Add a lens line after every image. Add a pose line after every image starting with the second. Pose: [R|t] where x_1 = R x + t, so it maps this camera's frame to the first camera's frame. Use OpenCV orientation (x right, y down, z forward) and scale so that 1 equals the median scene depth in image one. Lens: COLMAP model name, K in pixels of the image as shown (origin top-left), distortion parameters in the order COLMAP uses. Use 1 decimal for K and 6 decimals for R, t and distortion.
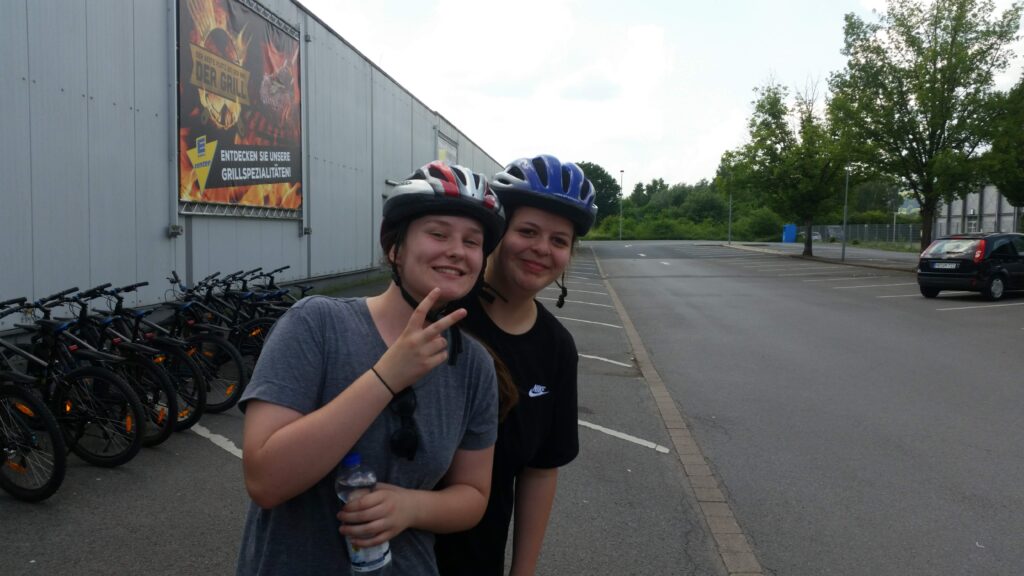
lens RADIAL K [[843.0, 0, 509.6], [0, 843.0, 280.7], [0, 0, 1]] dist [0.082401, -0.120271]
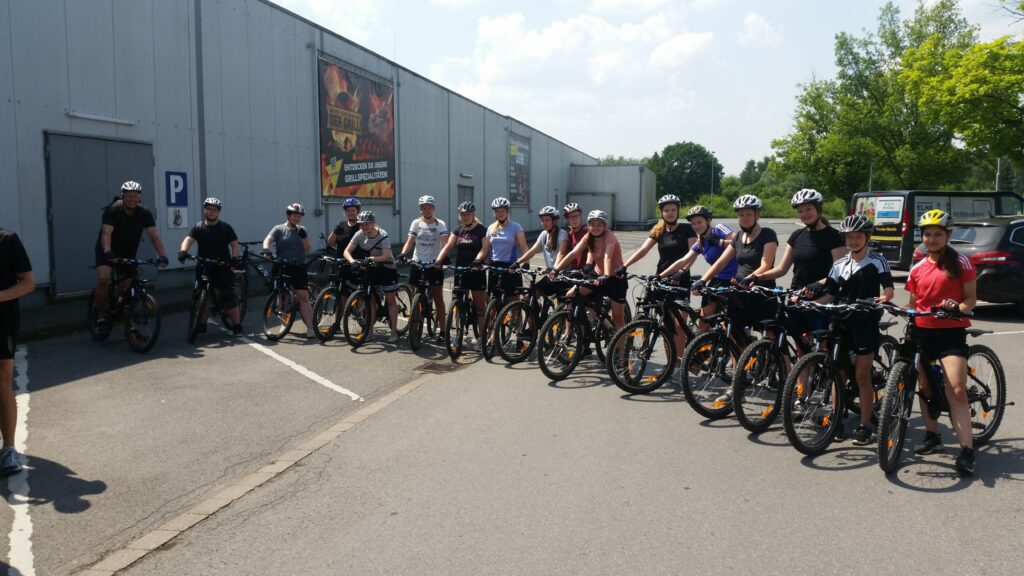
lens RADIAL K [[843.0, 0, 519.3], [0, 843.0, 304.7], [0, 0, 1]] dist [0.082401, -0.120271]
pose [[0.992057, 0.015875, -0.124781, 0.212721], [-0.009076, 0.998452, 0.054867, 0.028642], [0.125459, -0.053298, 0.990666, -0.618665]]
